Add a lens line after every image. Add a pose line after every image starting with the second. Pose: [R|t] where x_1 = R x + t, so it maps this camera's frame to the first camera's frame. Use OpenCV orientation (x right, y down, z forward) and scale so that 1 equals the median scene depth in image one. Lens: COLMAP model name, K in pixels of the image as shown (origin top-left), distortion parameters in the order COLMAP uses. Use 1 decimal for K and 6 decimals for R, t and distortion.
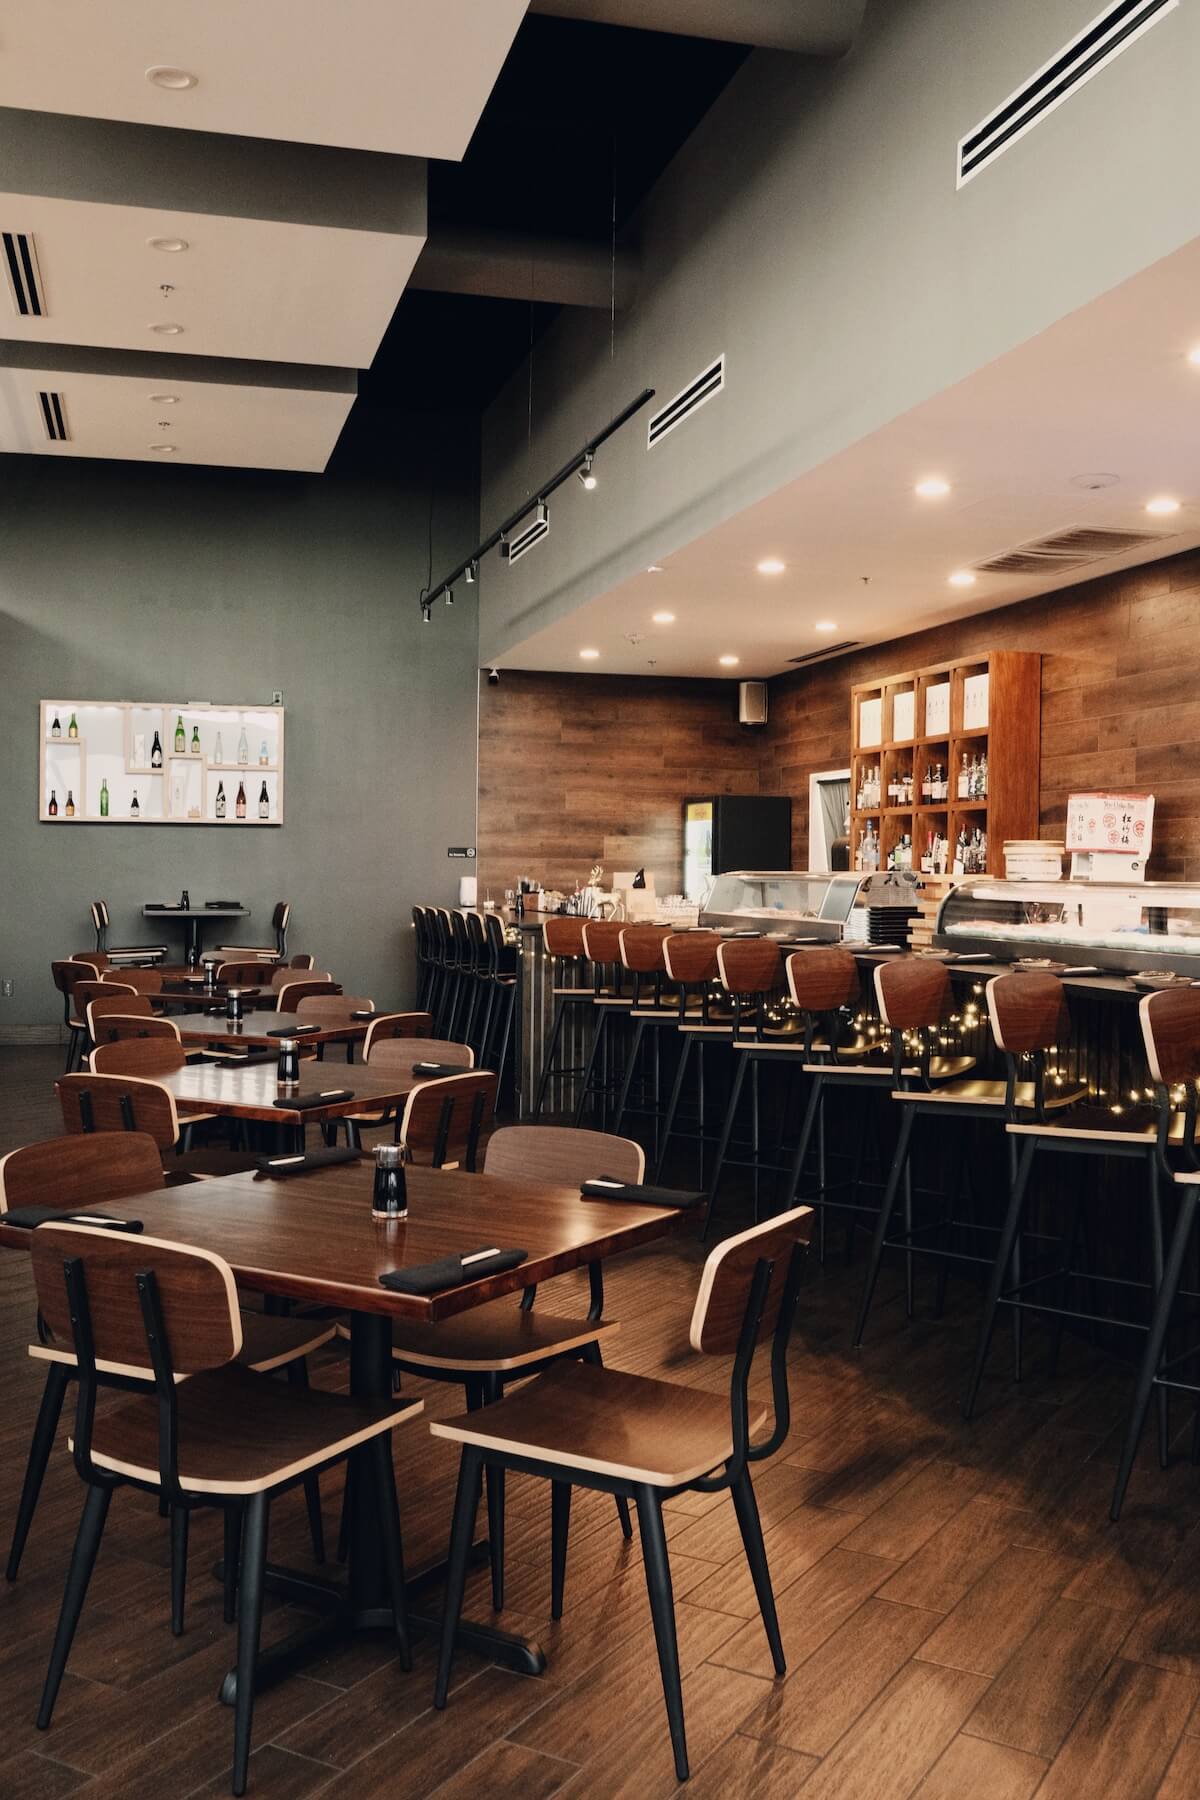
lens RADIAL K [[1695.6, 0, 600.0], [0, 1695.6, 900.0], [0, 0, 1]] dist [-0.078862, 0.173658]
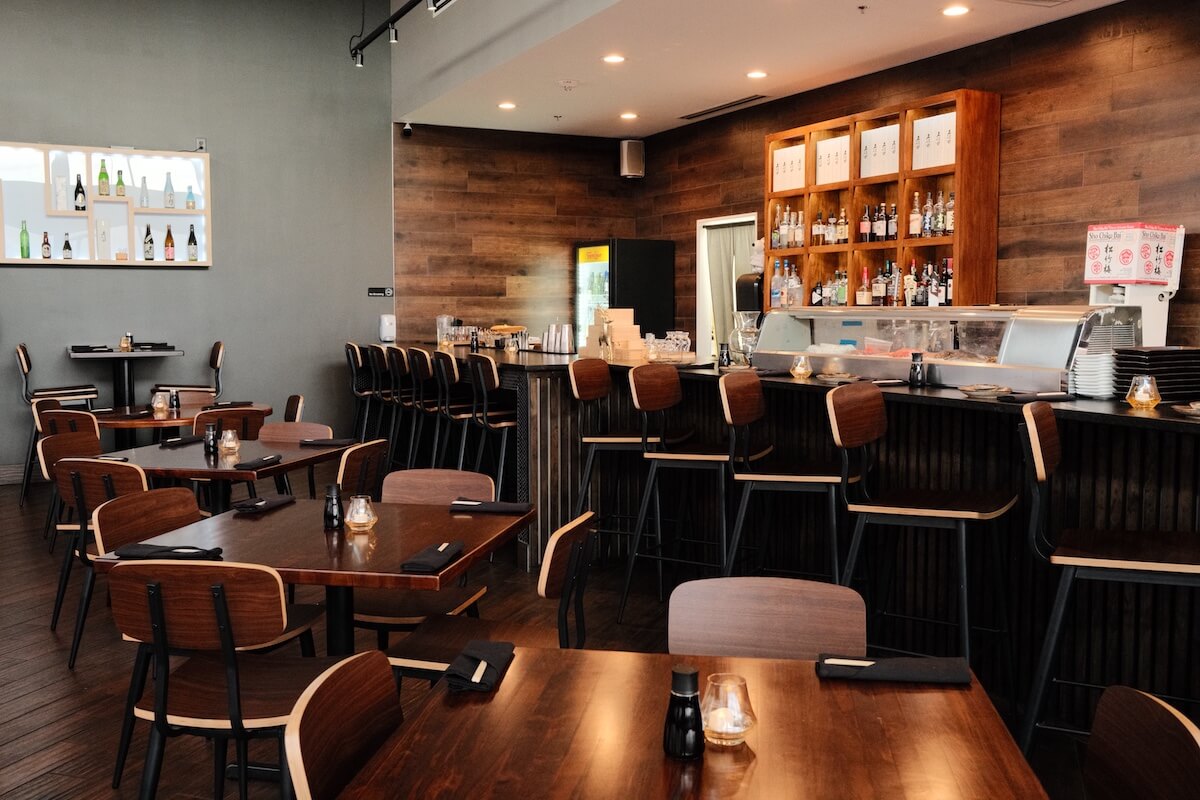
lens RADIAL K [[1130.4, 0, 603.6], [0, 1130.4, 385.0], [0, 0, 1]] dist [-0.078862, 0.173658]
pose [[0.980144, -0.024354, 0.196785, -0.088473], [0.013951, 0.998439, 0.054080, -0.005740], [-0.197795, -0.050261, 0.978954, 0.269724]]
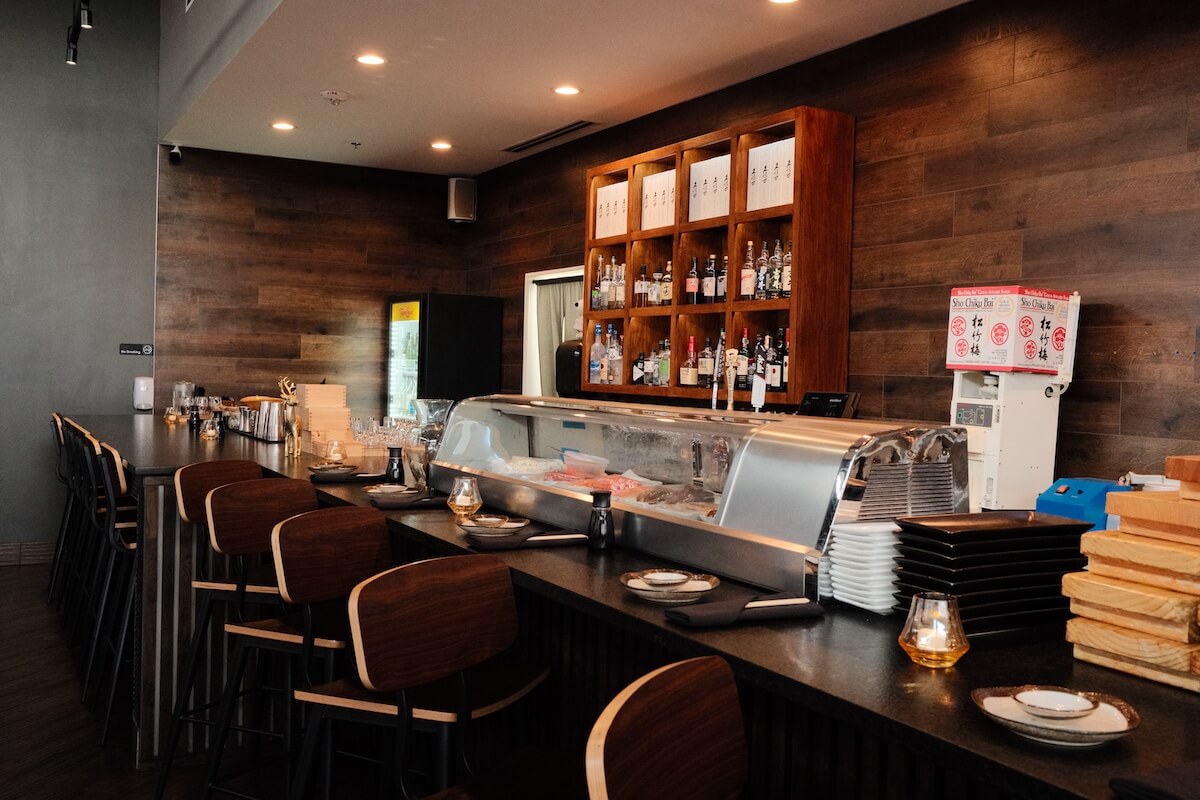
lens RADIAL K [[1130.4, 0, 603.6], [0, 1130.4, 385.0], [0, 0, 1]] dist [-0.078862, 0.173658]
pose [[0.969791, 0.011788, 0.243650, 0.014234], [-0.012567, 0.999920, 0.001641, -0.013906], [-0.243611, -0.004653, 0.969862, 0.382938]]
